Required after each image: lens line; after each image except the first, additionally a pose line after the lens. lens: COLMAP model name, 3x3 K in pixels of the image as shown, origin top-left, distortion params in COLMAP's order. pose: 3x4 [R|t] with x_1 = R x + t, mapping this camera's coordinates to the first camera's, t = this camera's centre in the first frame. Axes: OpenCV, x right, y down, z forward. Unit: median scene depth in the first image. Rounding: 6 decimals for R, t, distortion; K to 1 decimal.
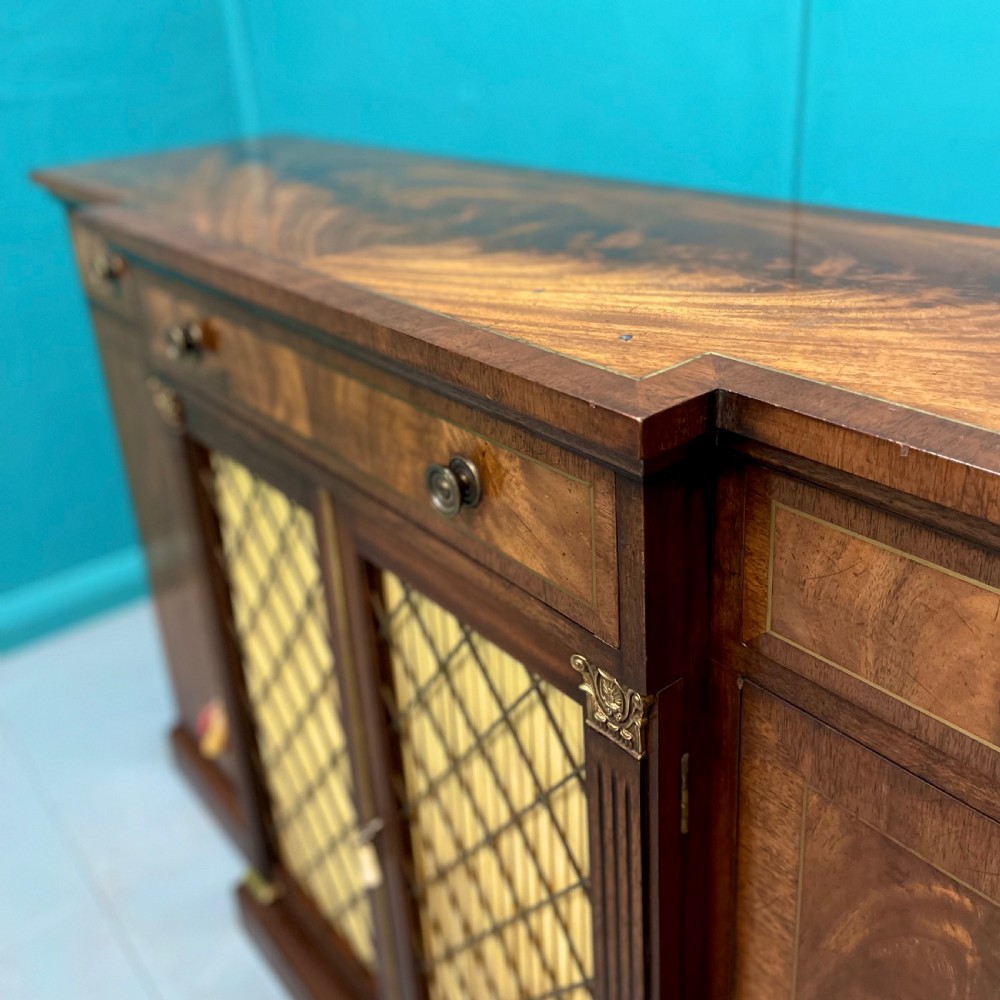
lens RADIAL K [[1015.0, 0, 501.0], [0, 1015.0, 398.5], [0, 0, 1]] dist [0.057637, -0.089643]
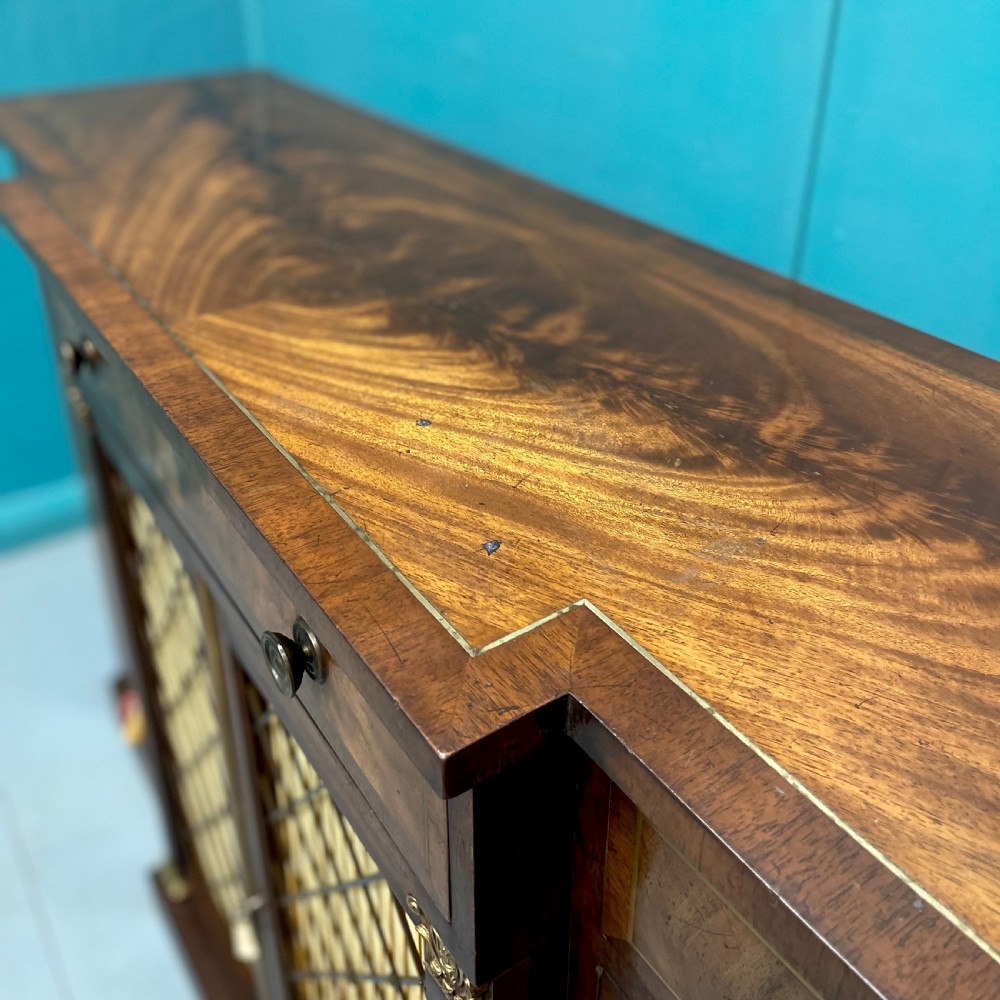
lens RADIAL K [[1015.0, 0, 501.0], [0, 1015.0, 398.5], [0, 0, 1]] dist [0.057637, -0.089643]
pose [[0.995767, 0.086936, -0.029850, 0.135956], [-0.082967, 0.989870, 0.115212, -0.249364], [0.039564, -0.112248, 0.992892, 0.222672]]
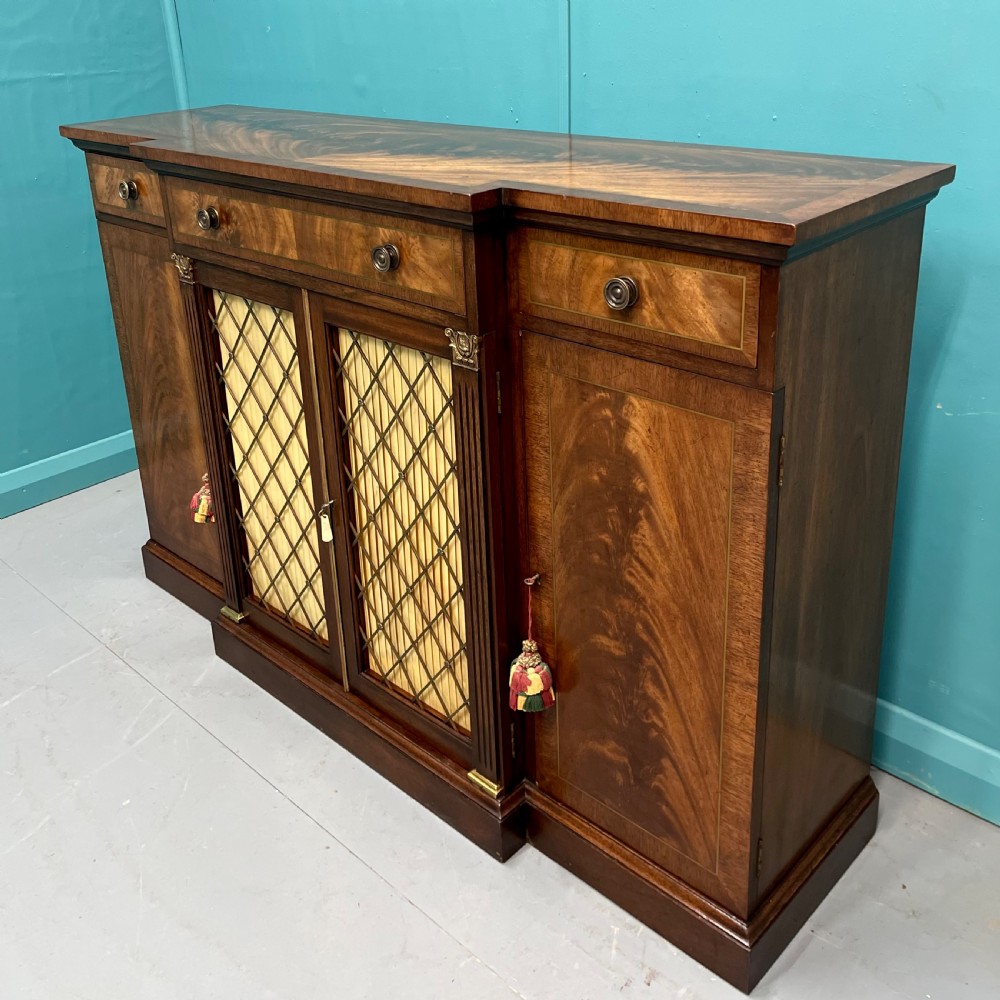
lens RADIAL K [[1035.8, 0, 484.3], [0, 1035.8, 361.1], [0, 0, 1]] dist [0.106117, -0.260512]
pose [[0.992383, -0.023871, 0.120853, -0.115985], [0.028398, 0.998953, -0.035878, 0.405347], [-0.119870, 0.039036, 0.992022, -1.195164]]
